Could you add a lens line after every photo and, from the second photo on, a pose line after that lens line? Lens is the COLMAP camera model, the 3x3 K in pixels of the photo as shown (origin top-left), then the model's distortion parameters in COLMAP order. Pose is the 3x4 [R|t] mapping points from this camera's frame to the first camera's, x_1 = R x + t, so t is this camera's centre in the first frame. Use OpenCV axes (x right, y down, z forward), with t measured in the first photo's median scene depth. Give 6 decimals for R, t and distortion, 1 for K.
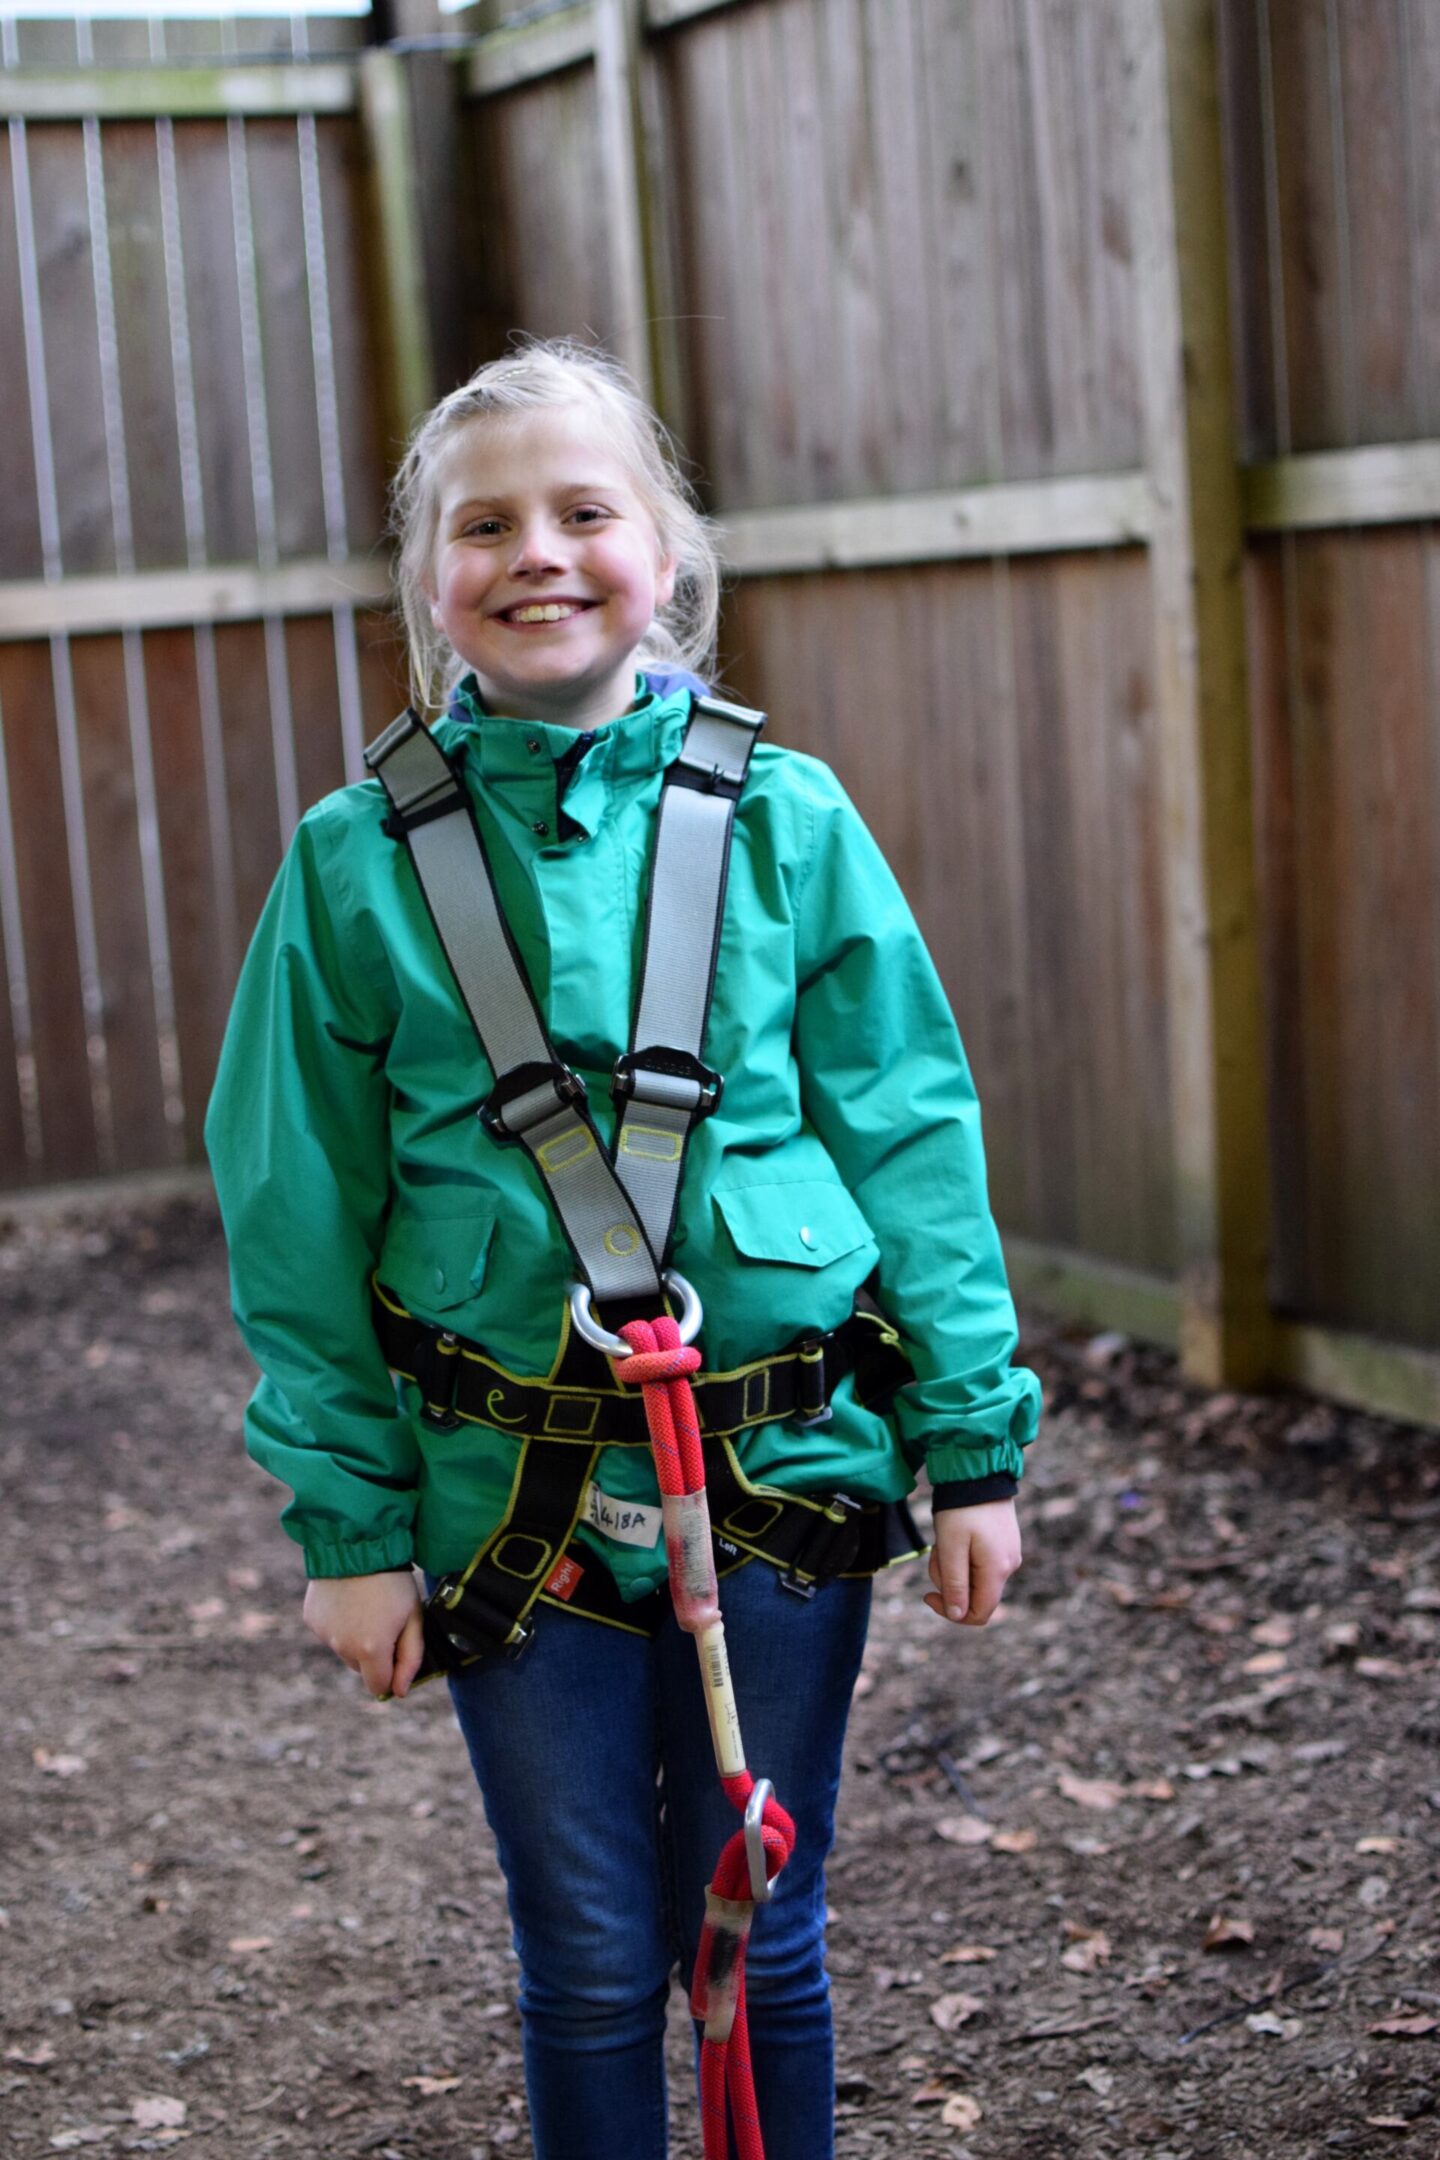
lens RADIAL K [[3319.4, 0, 734.1], [0, 3319.4, 1082.6], [0, 0, 1]] dist [-0.180456, 0.165027]
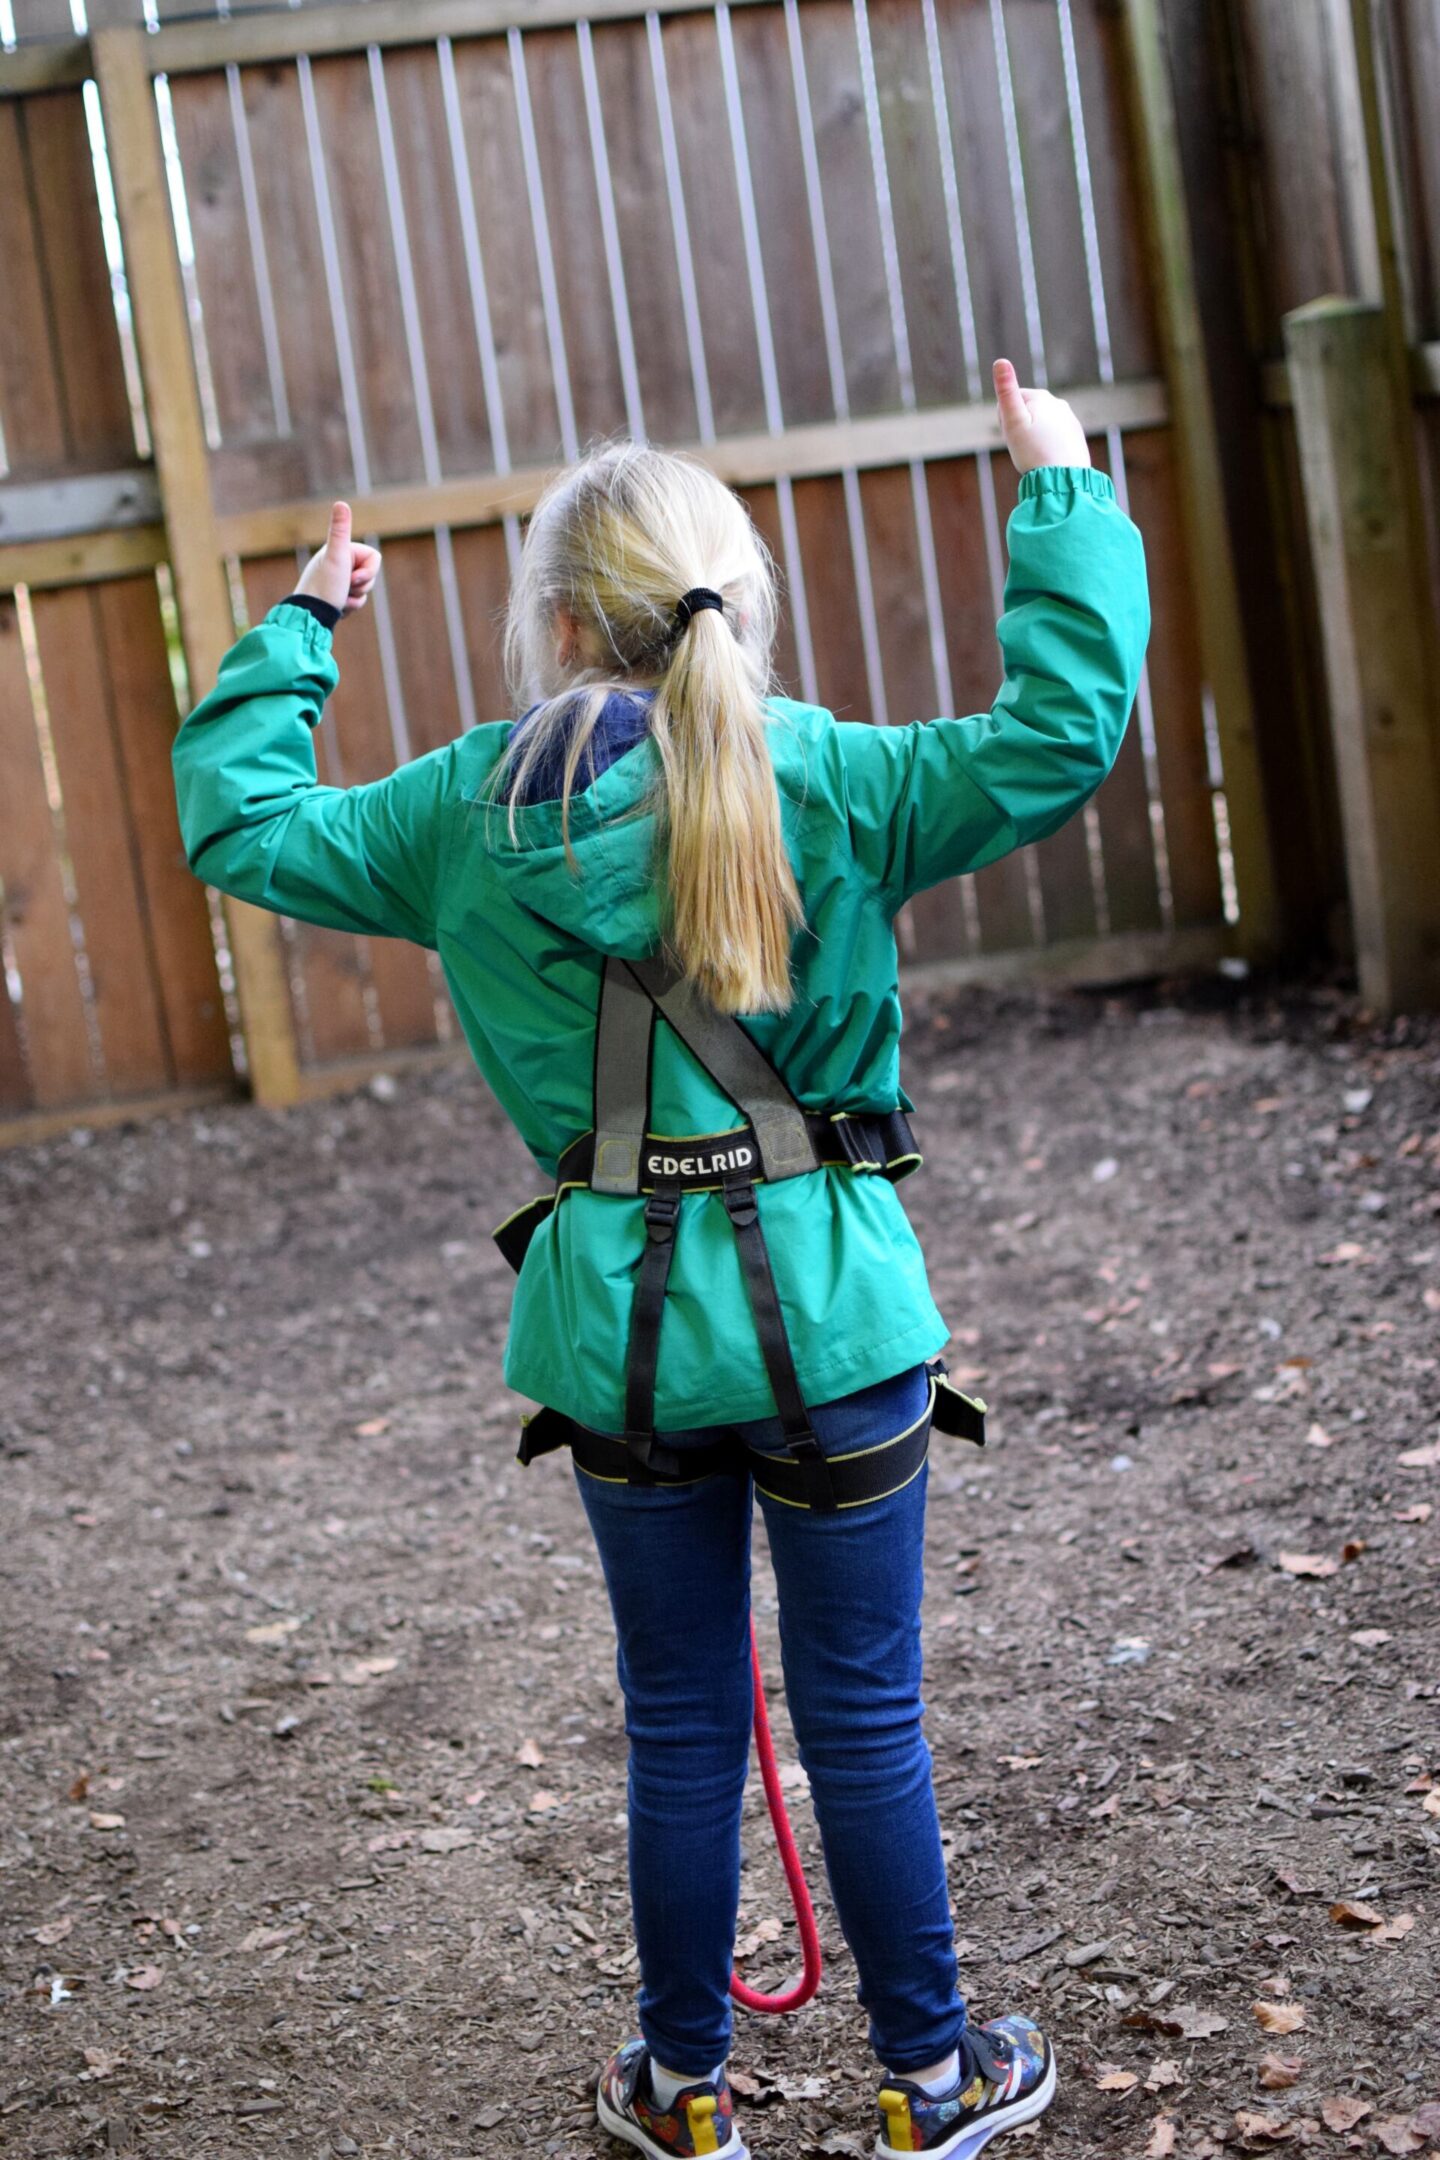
lens RADIAL K [[3319.4, 0, 734.1], [0, 3319.4, 1082.6], [0, 0, 1]] dist [-0.180456, 0.165027]
pose [[0.960275, -0.003607, -0.279033, 0.136648], [0.025497, 0.996868, 0.074859, -0.036195], [0.277889, -0.079000, 0.957359, -0.167310]]
